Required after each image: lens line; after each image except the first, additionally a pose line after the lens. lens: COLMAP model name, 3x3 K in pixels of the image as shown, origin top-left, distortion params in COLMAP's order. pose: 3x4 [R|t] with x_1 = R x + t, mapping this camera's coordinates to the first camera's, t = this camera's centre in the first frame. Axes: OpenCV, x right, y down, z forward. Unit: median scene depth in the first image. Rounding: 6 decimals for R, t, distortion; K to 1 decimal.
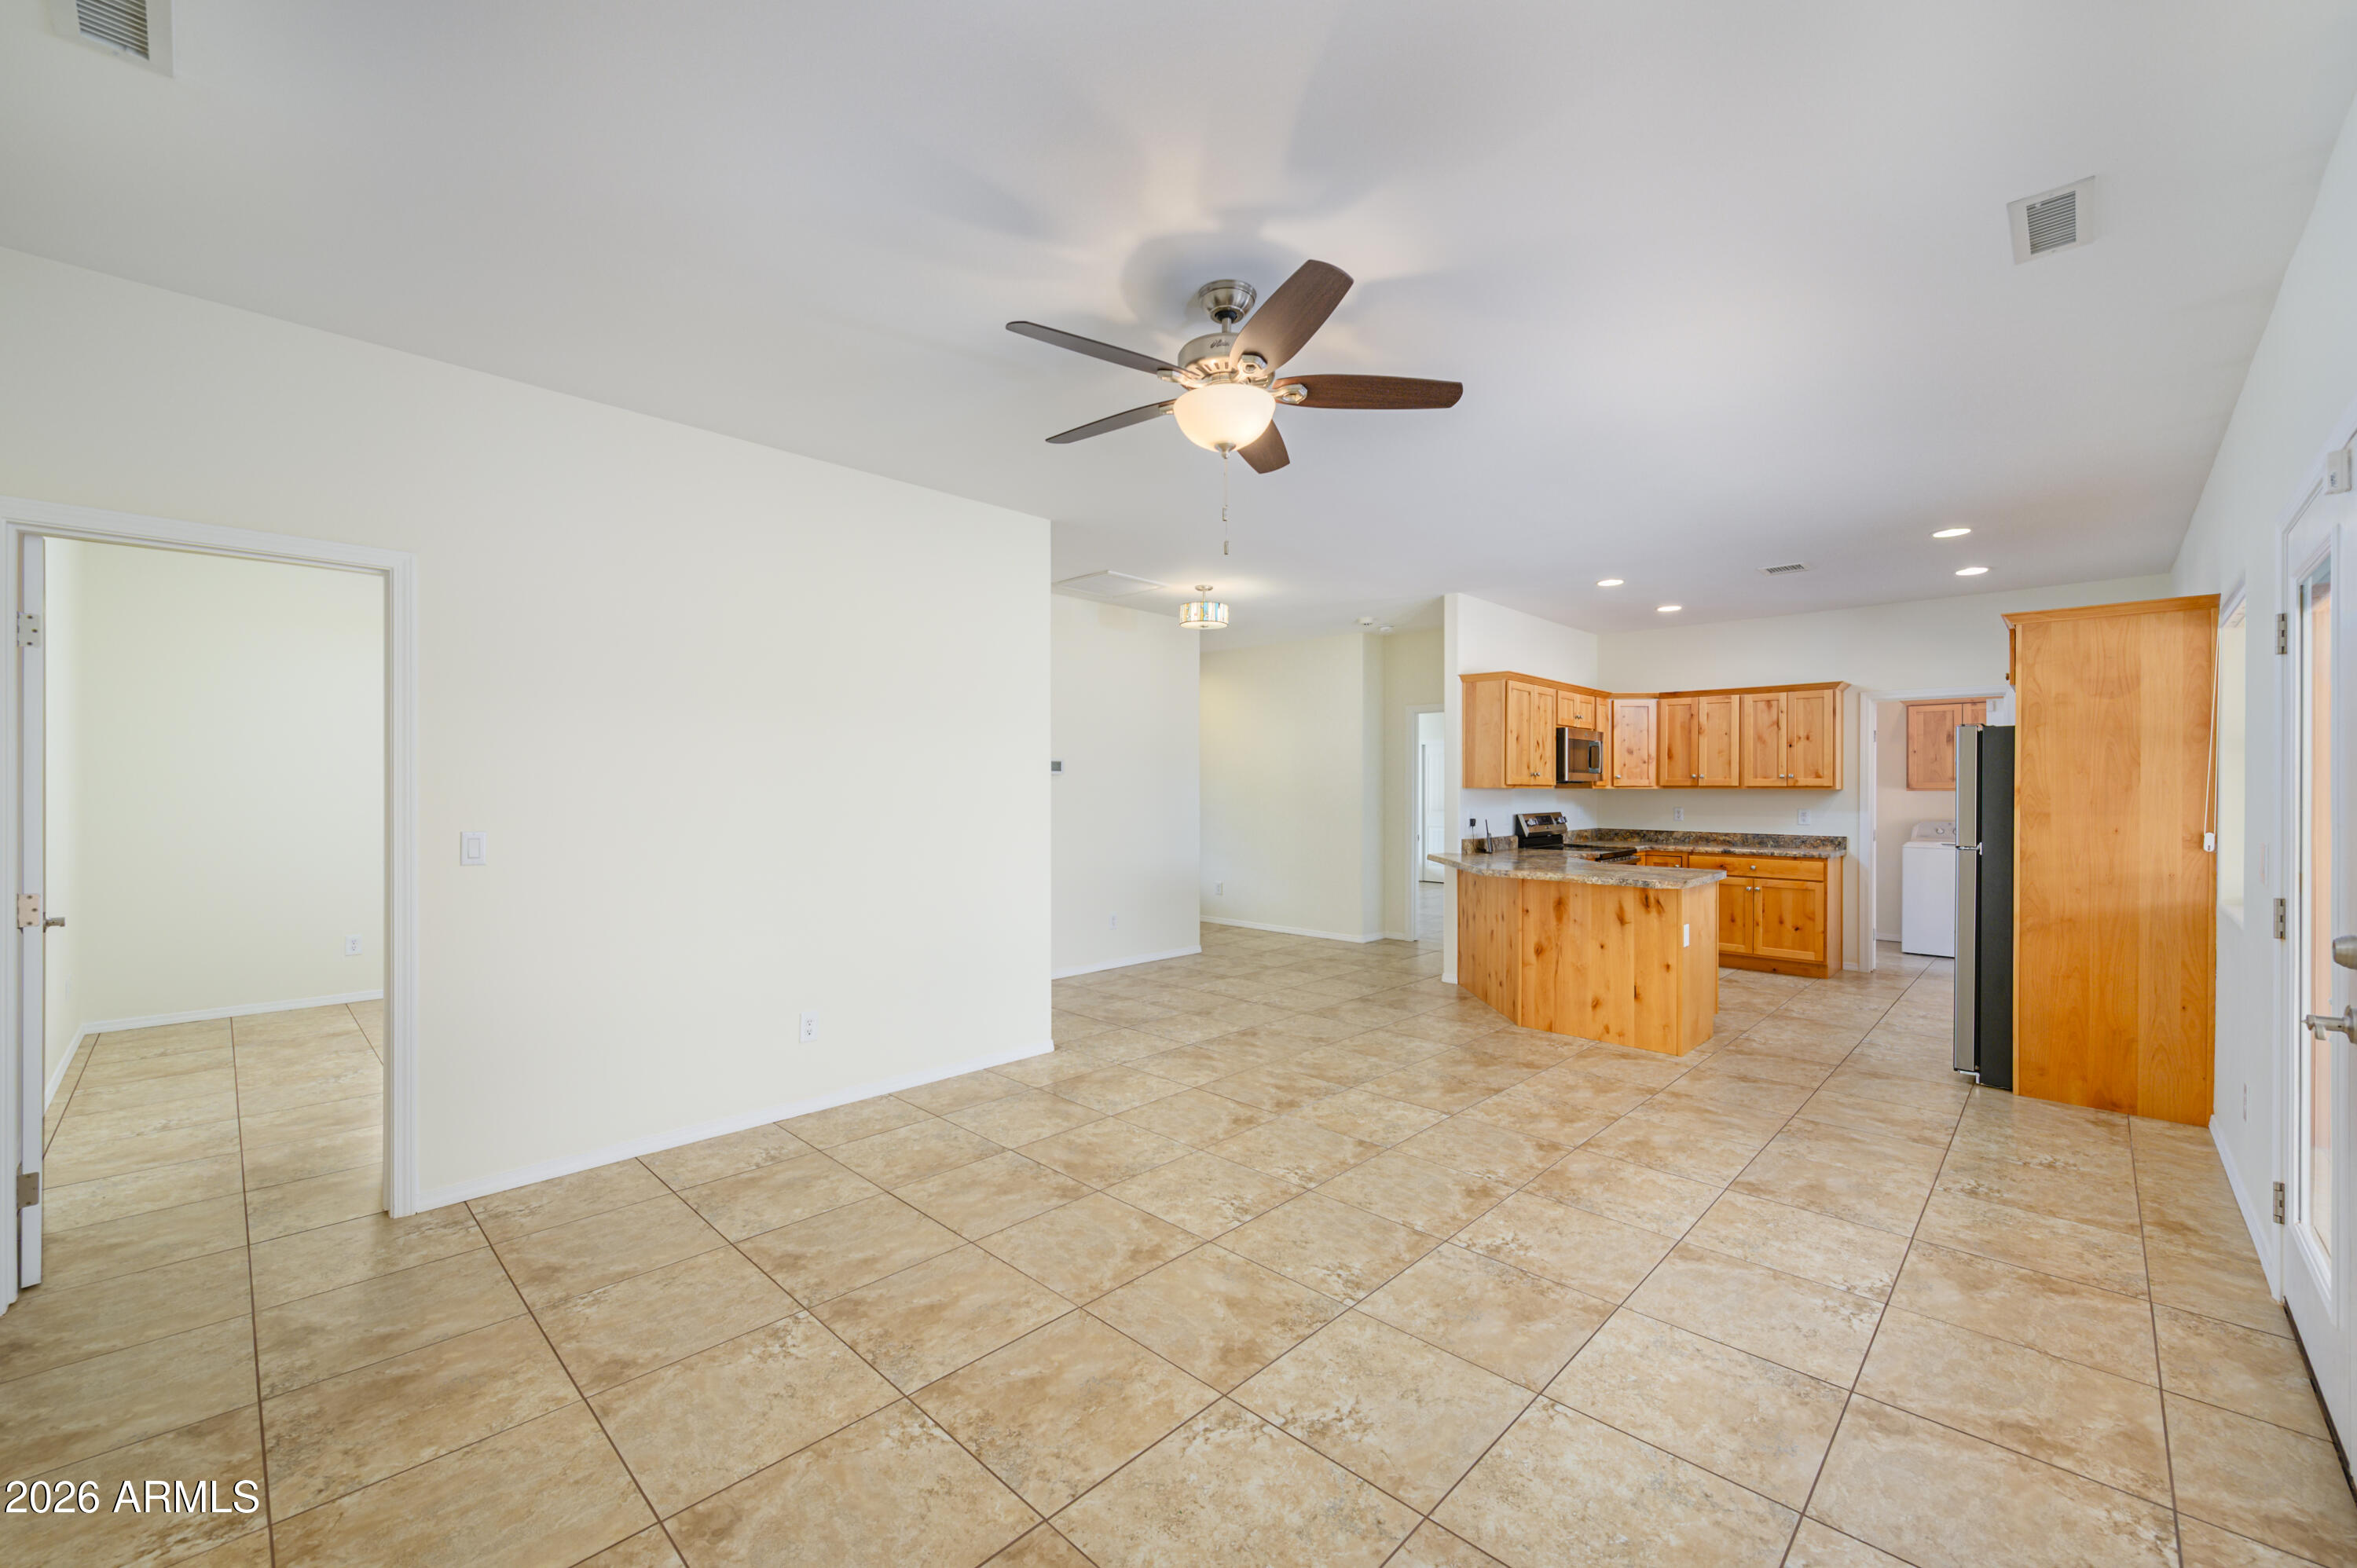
lens RADIAL K [[934.6, 0, 1179.2], [0, 934.6, 790.4], [0, 0, 1]] dist [-0.000059, 0.001068]
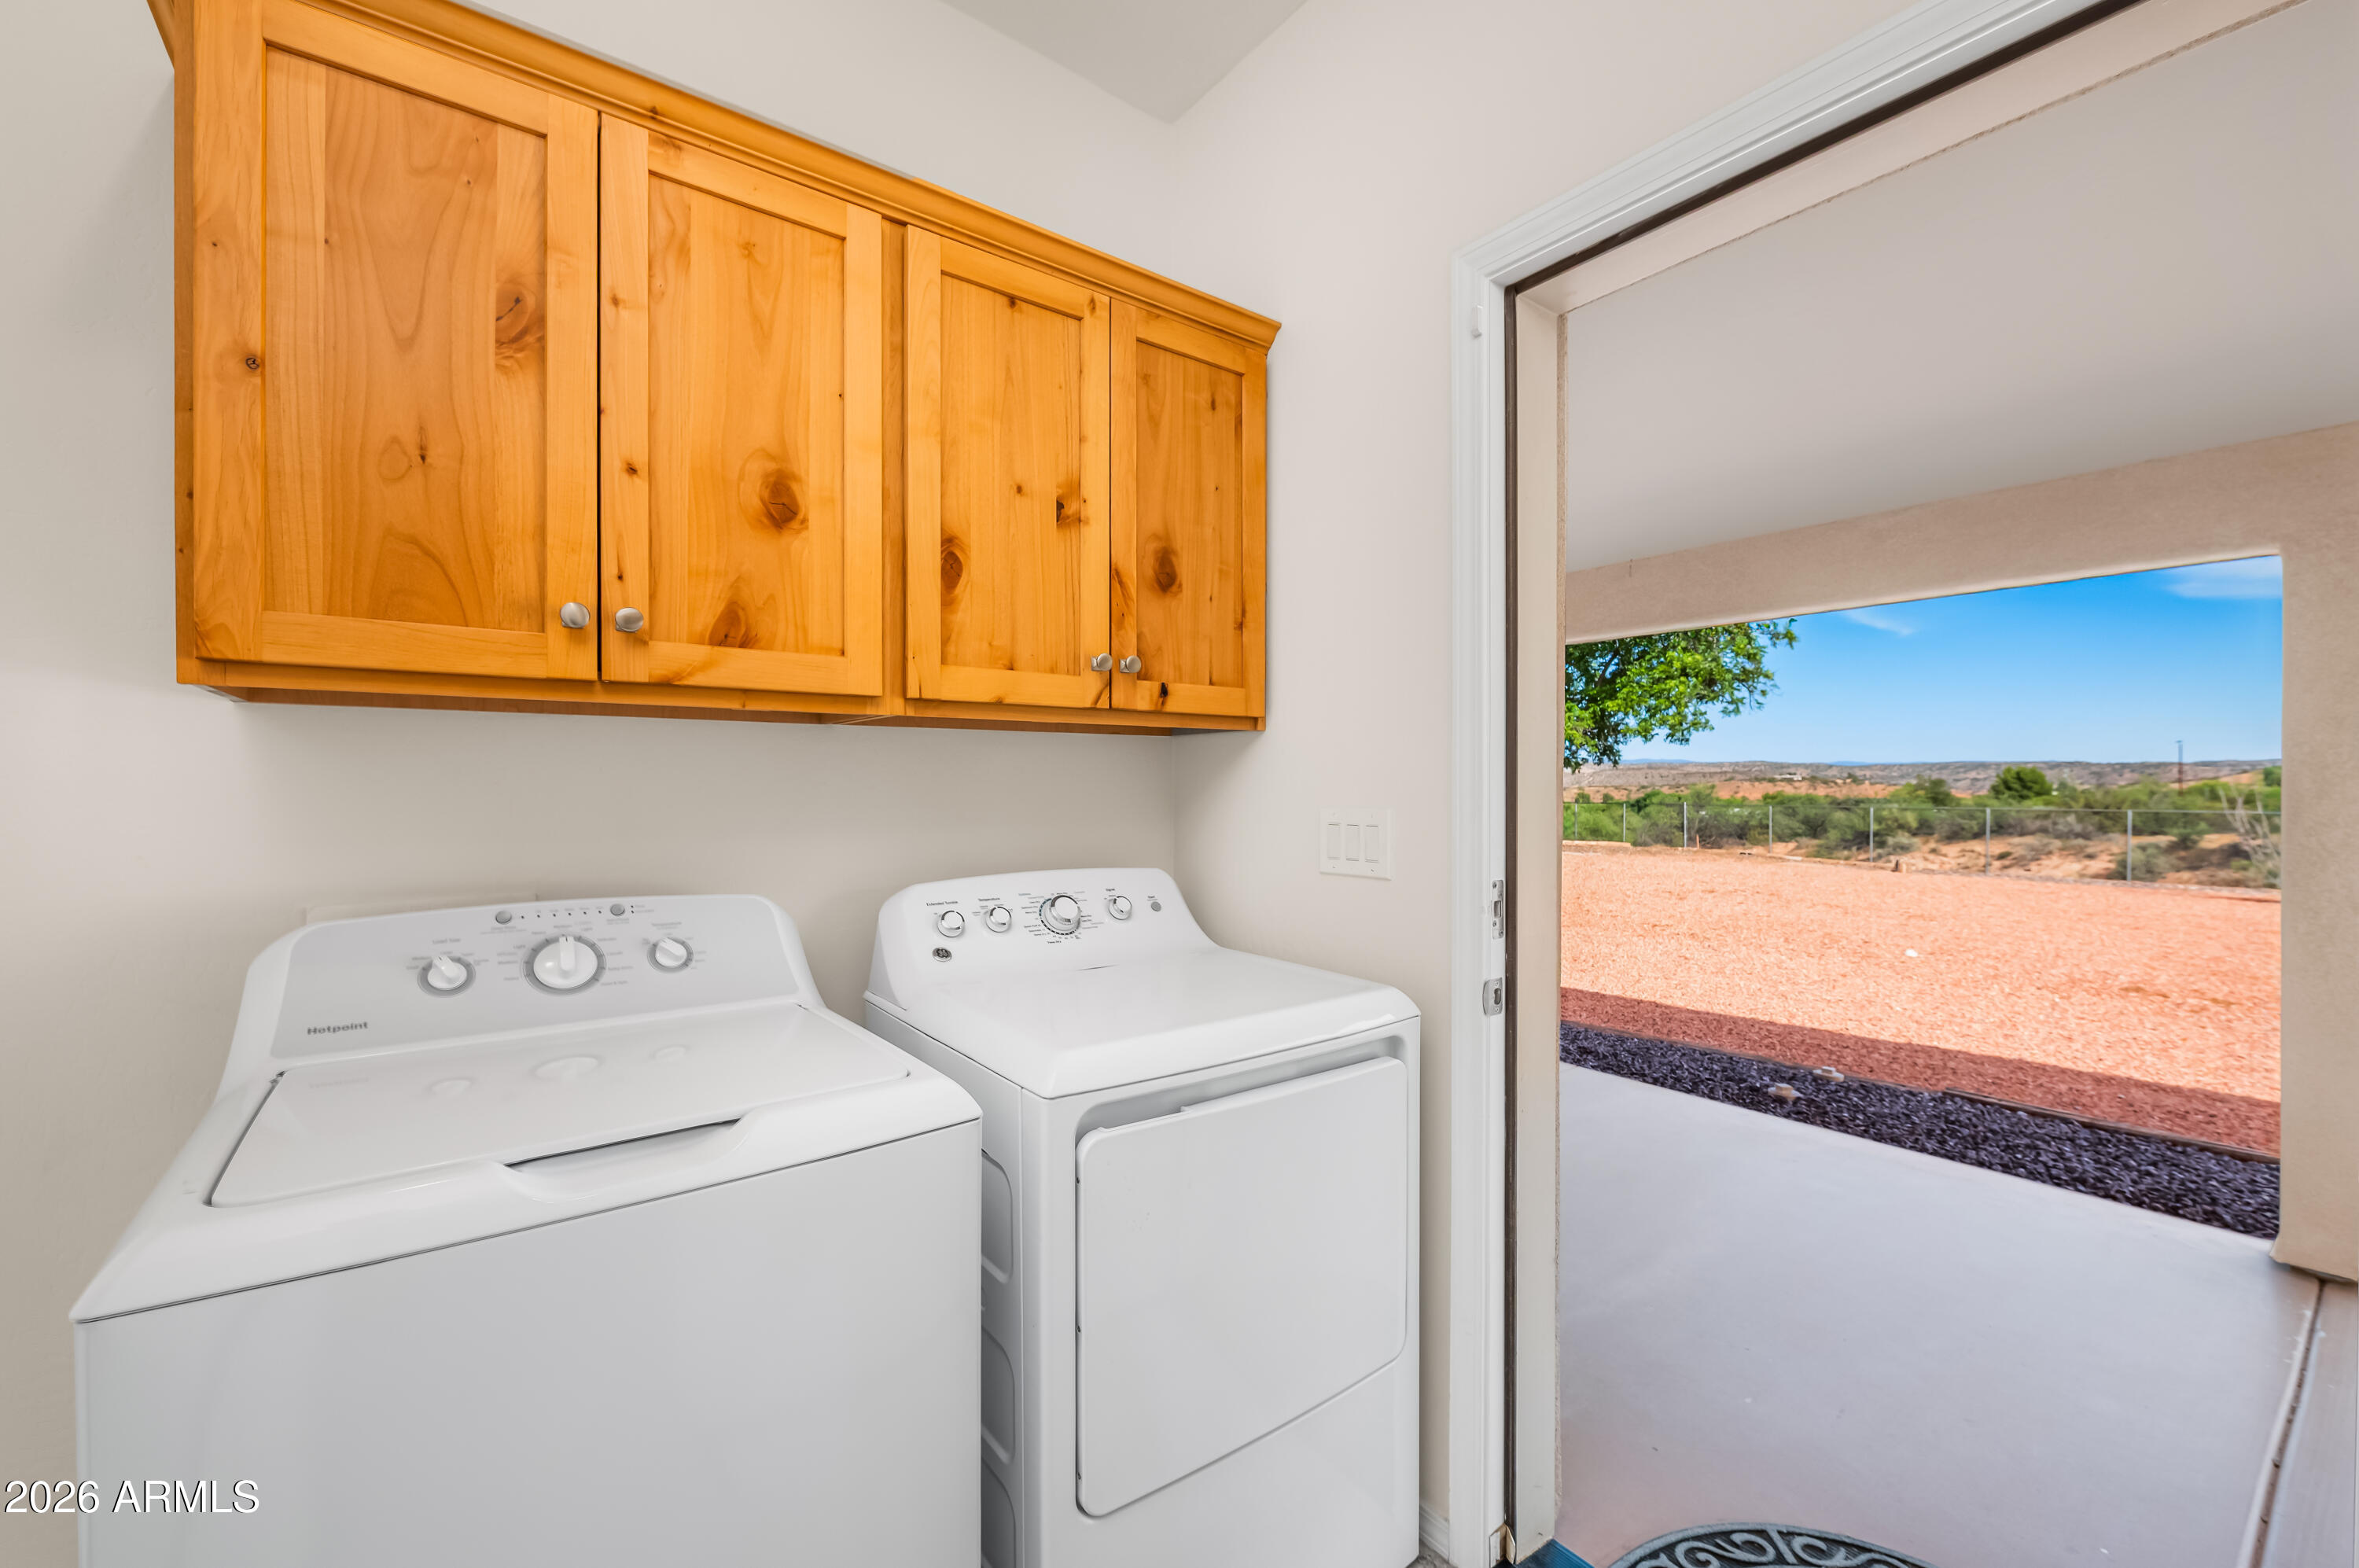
lens RADIAL K [[935.5, 0, 1179.0], [0, 935.5, 784.4], [0, 0, 1]] dist [-0.000059, 0.001068]
pose [[0.164442, -0.000938, 0.986386, 0.835187], [0.002758, 0.999996, 0.000491, 0.017446], [-0.986383, 0.002640, 0.164444, 1.047109]]
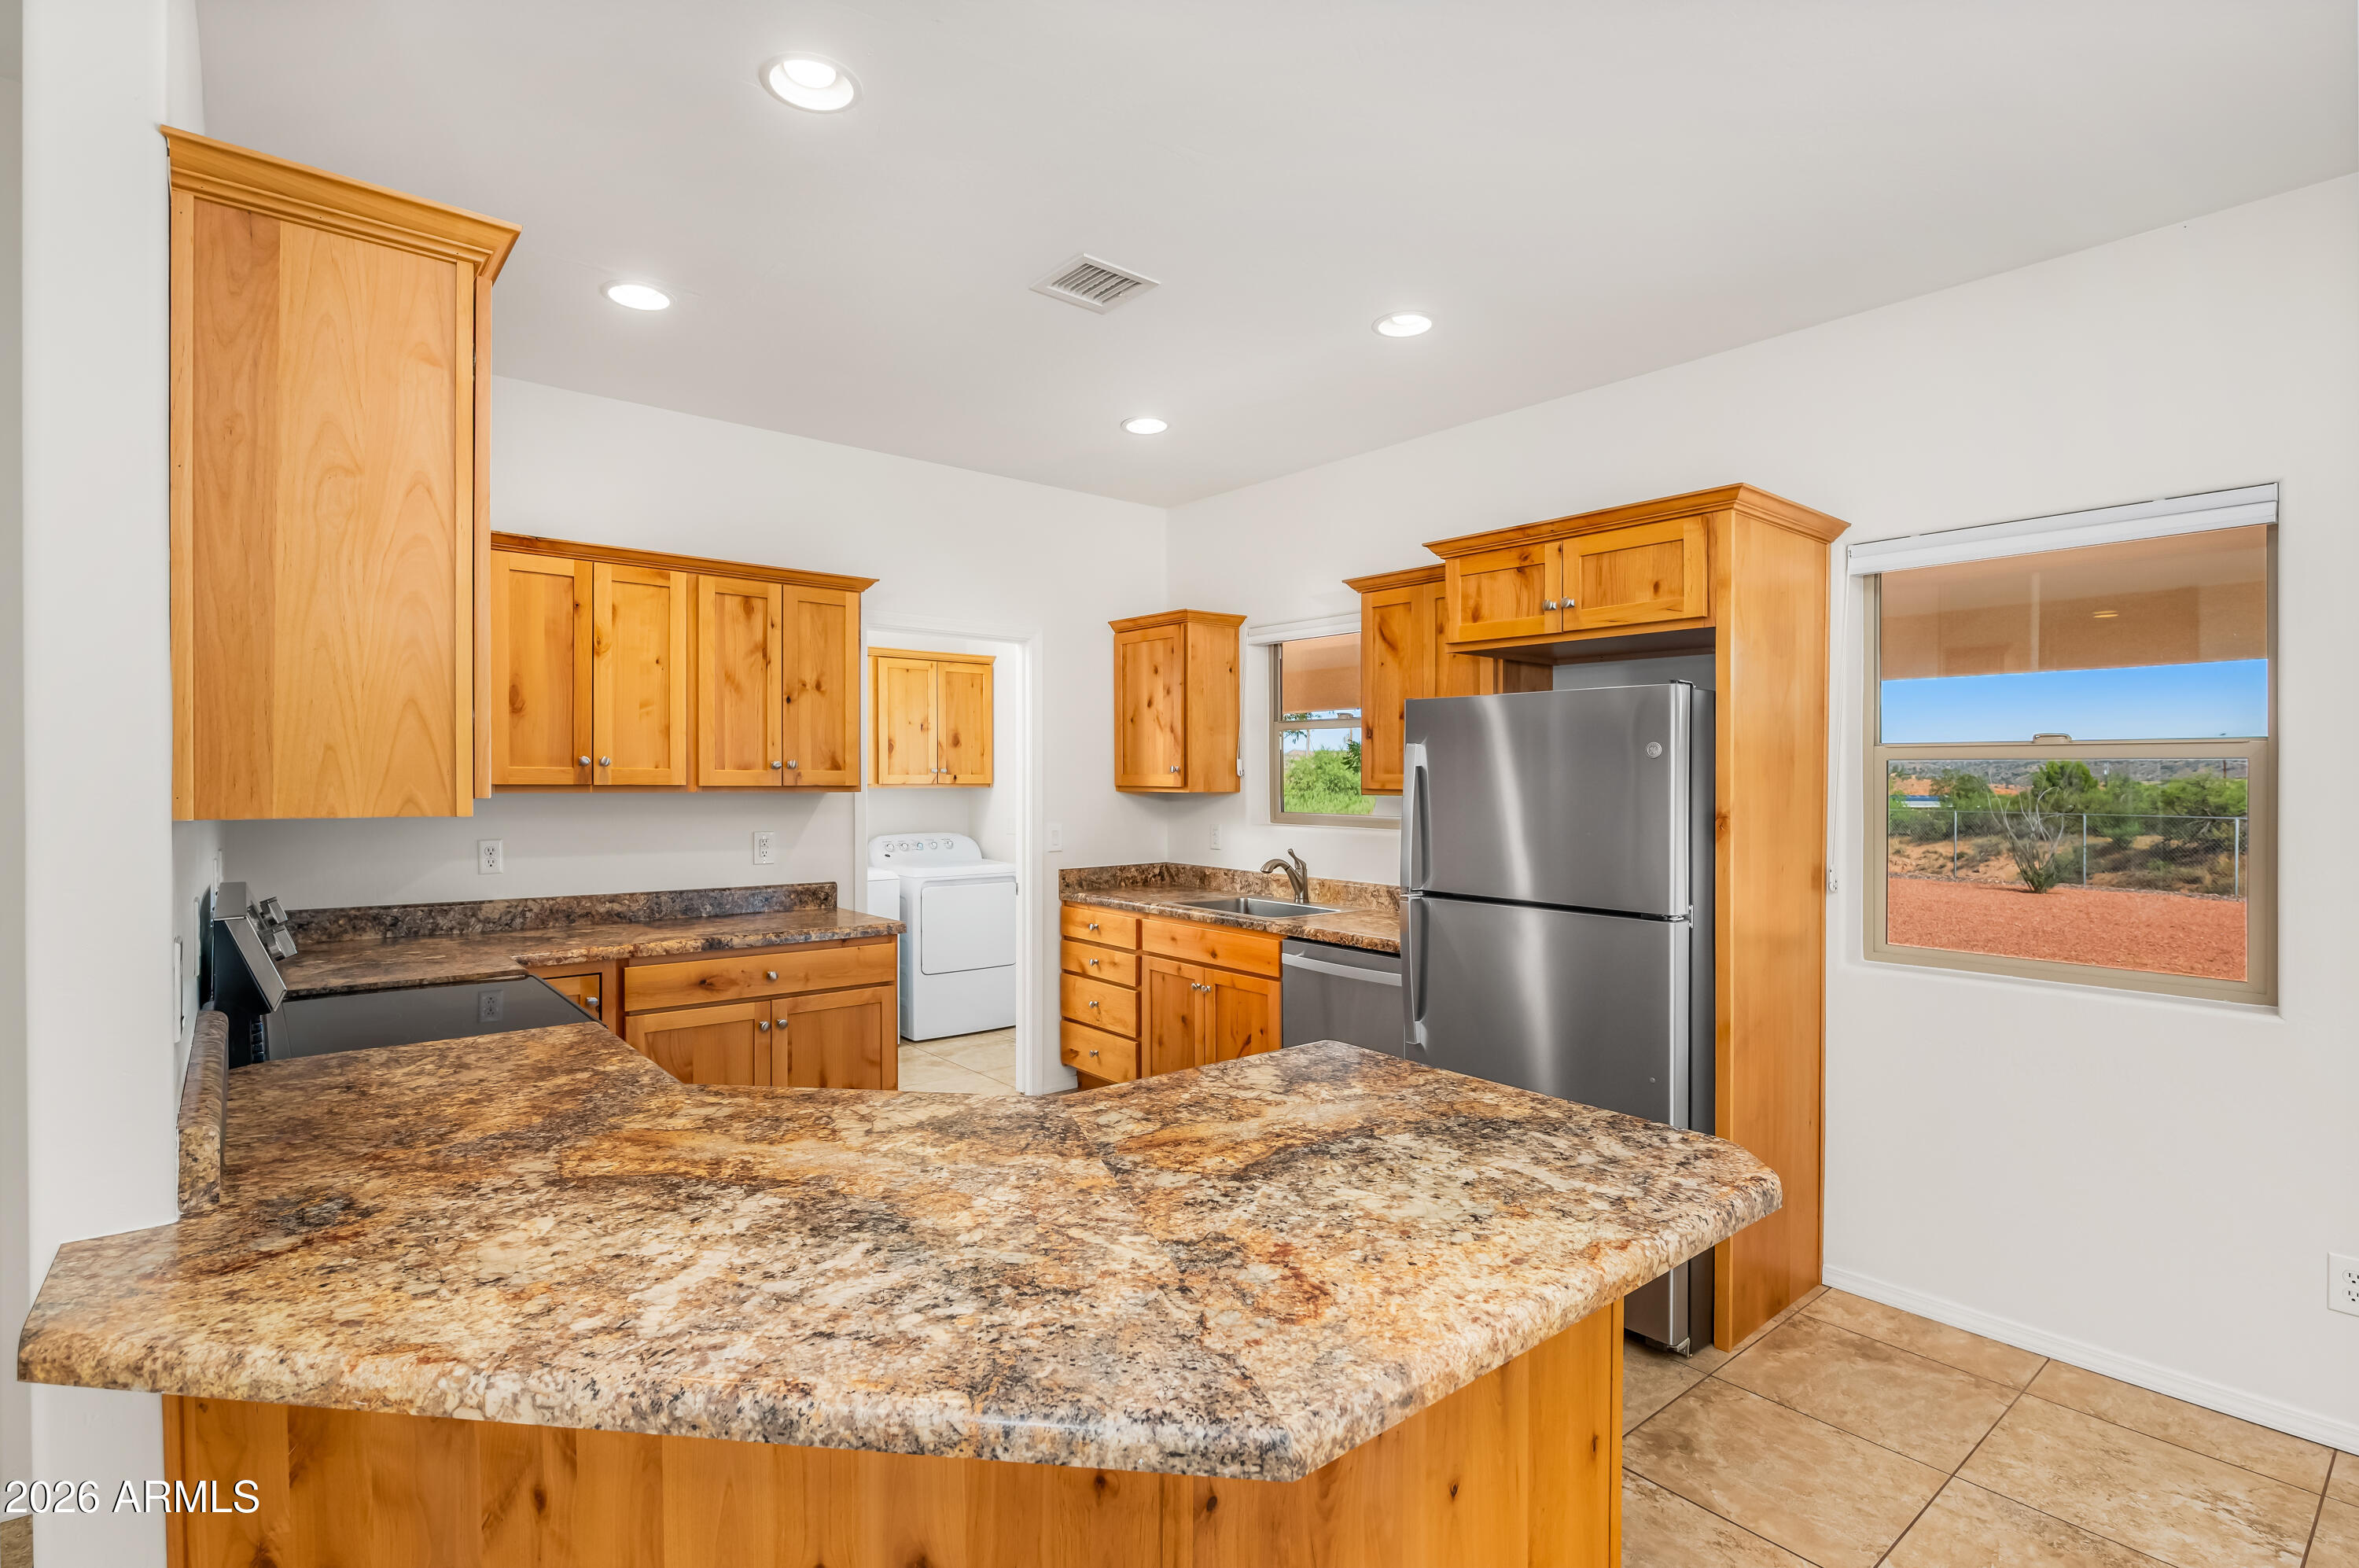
lens RADIAL K [[1121.6, 0, 1178.3], [0, 1121.6, 787.0], [0, 0, 1]] dist [-0.002725, -0.000592]
pose [[0.112957, -0.010968, 0.993539, 0.122330], [-0.002355, 0.999933, 0.011306, -0.011480], [-0.993597, -0.003617, 0.112924, 0.784480]]
